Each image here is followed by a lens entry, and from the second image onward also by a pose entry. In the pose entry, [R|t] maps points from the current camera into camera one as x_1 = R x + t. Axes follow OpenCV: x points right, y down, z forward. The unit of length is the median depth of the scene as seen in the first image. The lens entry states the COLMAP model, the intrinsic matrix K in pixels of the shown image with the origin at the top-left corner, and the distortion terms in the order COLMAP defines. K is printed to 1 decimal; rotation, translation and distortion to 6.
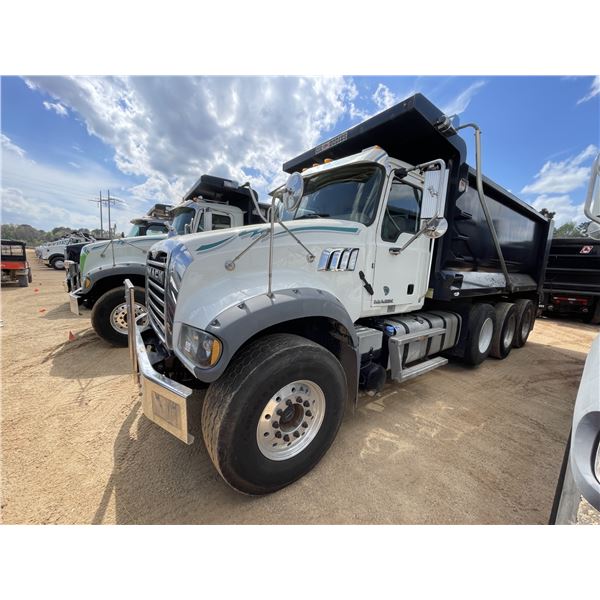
lens RADIAL K [[257.5, 0, 299.1], [0, 257.5, 296.7], [0, 0, 1]] dist [-0.020766, 0.000975]
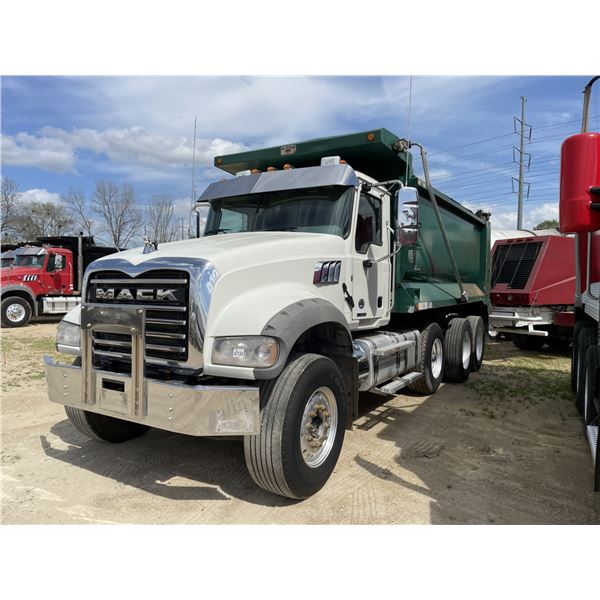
lens RADIAL K [[474.7, 0, 305.7], [0, 474.7, 298.1], [0, 0, 1]] dist [-0.006516, -0.042161]
pose [[0.919191, -0.049191, 0.390728, -0.556487], [0.089190, 0.992391, -0.084884, 0.089751], [-0.383579, 0.112874, 0.916584, -0.559821]]
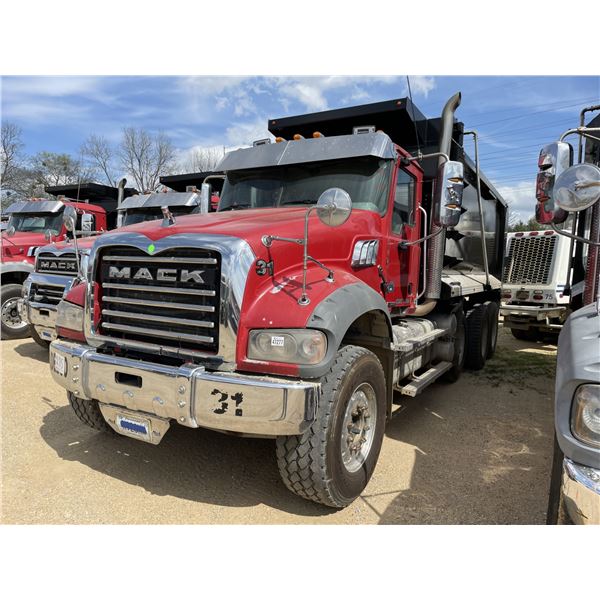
lens RADIAL K [[474.7, 0, 296.6], [0, 474.7, 297.3], [0, 0, 1]] dist [-0.006516, -0.042161]
pose [[0.918962, -0.043867, 0.391899, -0.617485], [0.064241, 0.997171, -0.039022, 0.047562], [-0.389079, 0.061036, 0.919180, -0.368924]]
